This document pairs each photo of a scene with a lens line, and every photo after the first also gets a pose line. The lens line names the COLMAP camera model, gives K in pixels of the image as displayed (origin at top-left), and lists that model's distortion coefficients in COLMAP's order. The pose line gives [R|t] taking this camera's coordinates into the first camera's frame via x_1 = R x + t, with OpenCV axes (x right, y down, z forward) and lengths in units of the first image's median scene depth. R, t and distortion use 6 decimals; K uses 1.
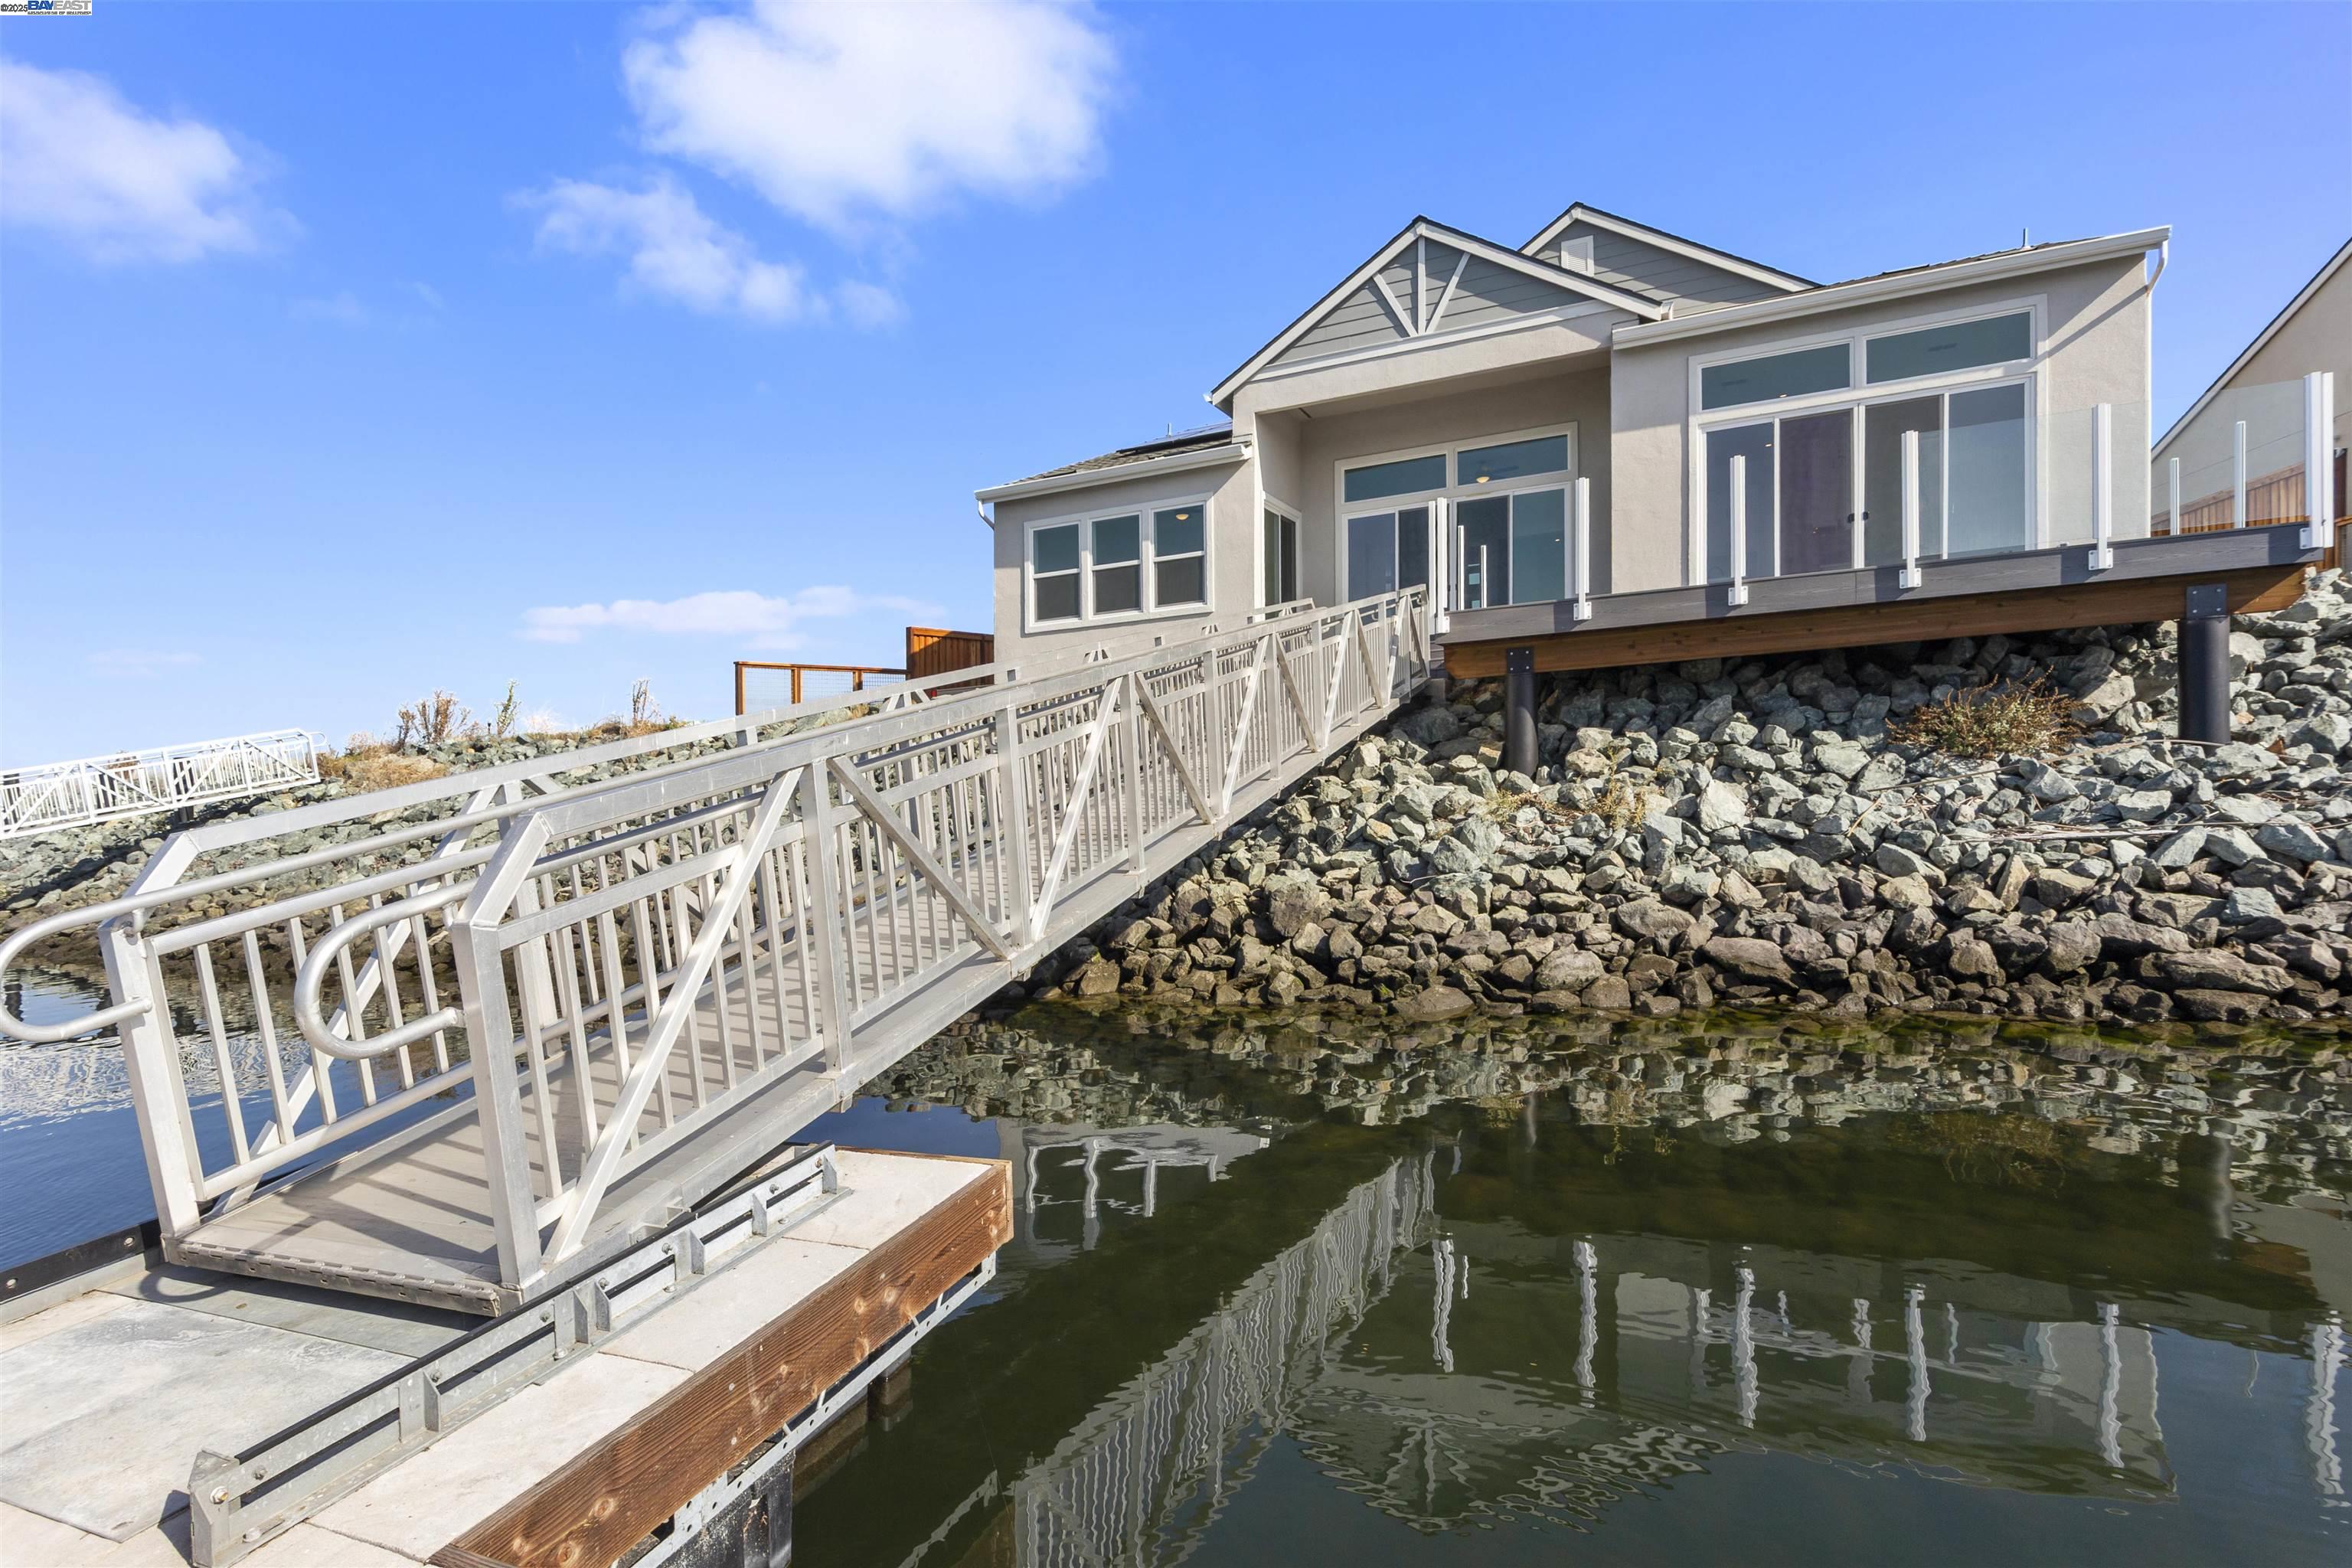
lens RADIAL K [[1165.8, 0, 1173.4], [0, 1165.8, 725.4], [0, 0, 1]] dist [0.001051, 0.000468]
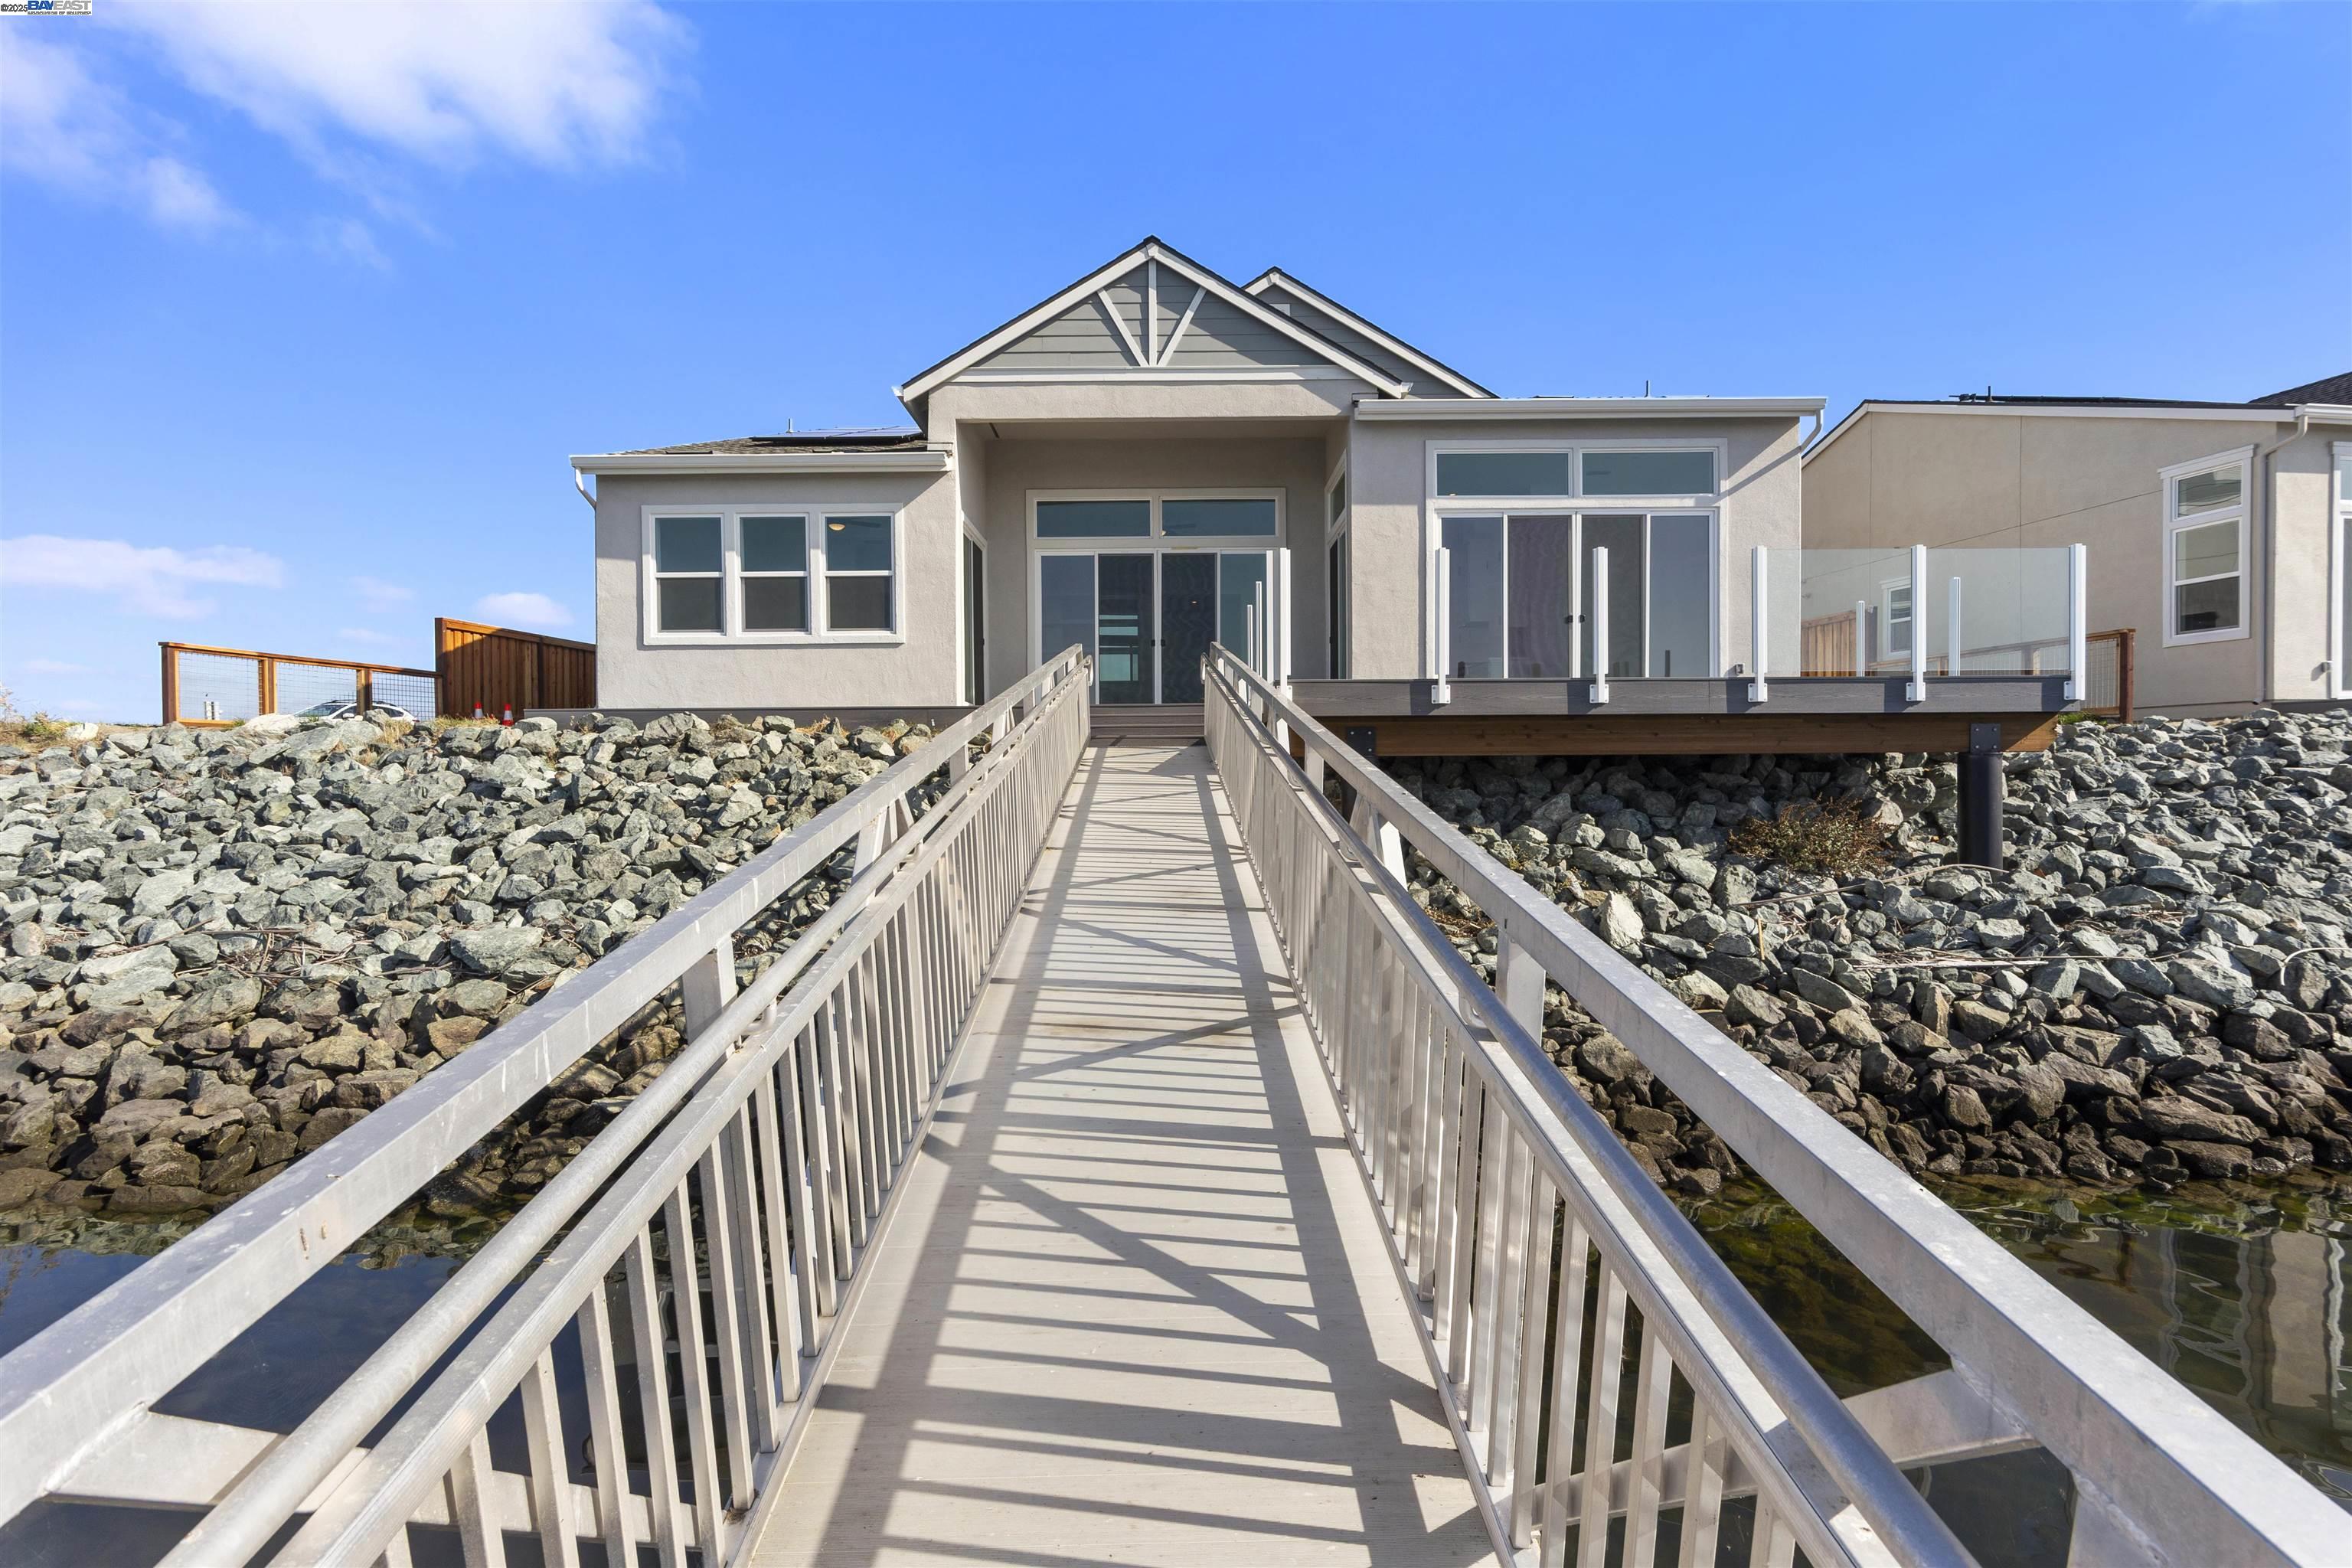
lens RADIAL K [[1083.5, 0, 1184.6], [0, 1083.5, 813.4], [0, 0, 1]] dist [0.001281, 0.000245]
pose [[0.907591, 0.033966, 0.418480, -0.119444], [-0.056215, 0.997579, 0.040950, -0.018009], [-0.416076, -0.060690, 0.907302, 0.195905]]
